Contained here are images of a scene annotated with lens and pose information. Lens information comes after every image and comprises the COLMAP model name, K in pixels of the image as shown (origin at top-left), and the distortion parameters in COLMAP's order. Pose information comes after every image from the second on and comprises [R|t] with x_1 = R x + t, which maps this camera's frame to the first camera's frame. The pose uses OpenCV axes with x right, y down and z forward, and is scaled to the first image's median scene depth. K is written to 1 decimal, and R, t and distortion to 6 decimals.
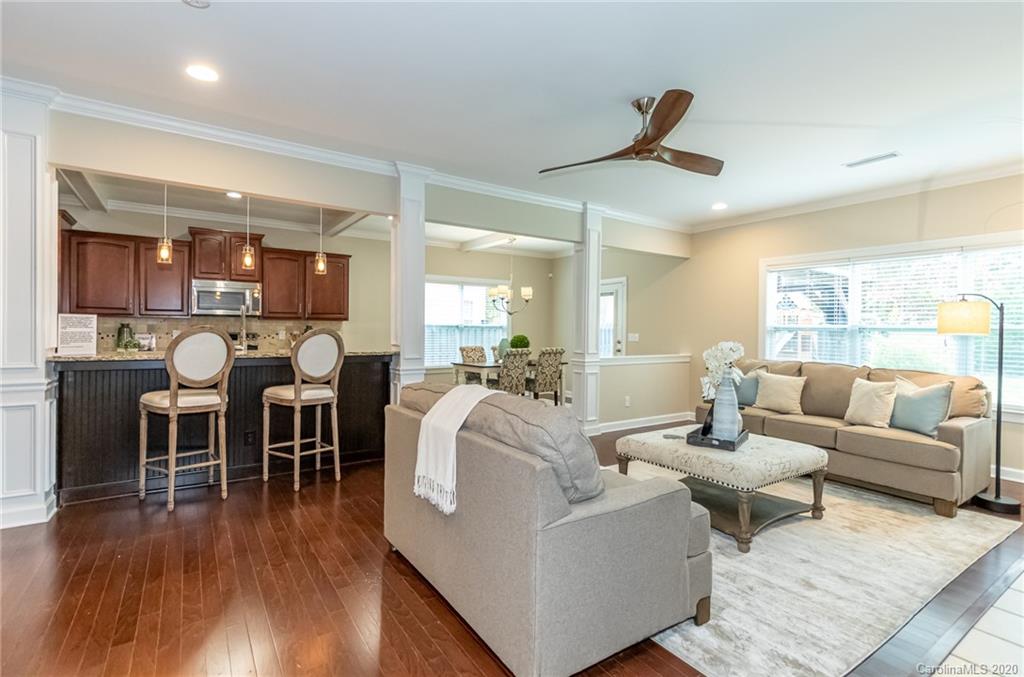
lens RADIAL K [[481.8, 0, 518.6], [0, 481.8, 335.5], [0, 0, 1]] dist [0.002760, -0.001180]
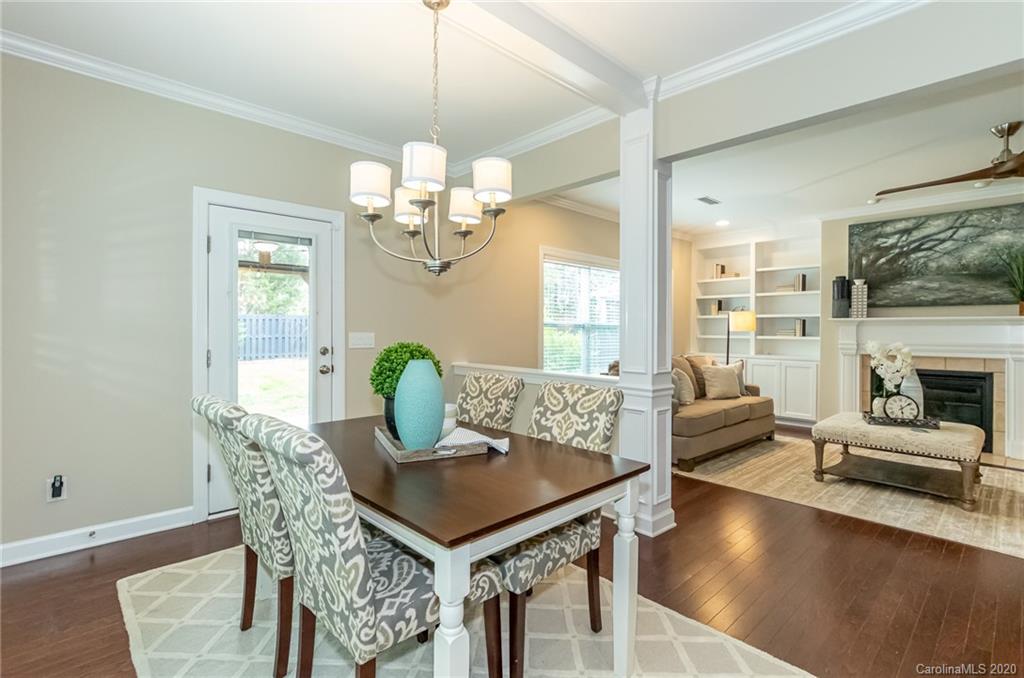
lens RADIAL K [[481.8, 0, 508.4], [0, 481.8, 330.3], [0, 0, 1]] dist [0.002760, -0.001180]
pose [[-0.144553, -0.014533, 0.989390, -0.448431], [0.000160, 0.999892, 0.014711, -0.021388], [-0.989497, 0.002285, -0.144536, 1.507861]]
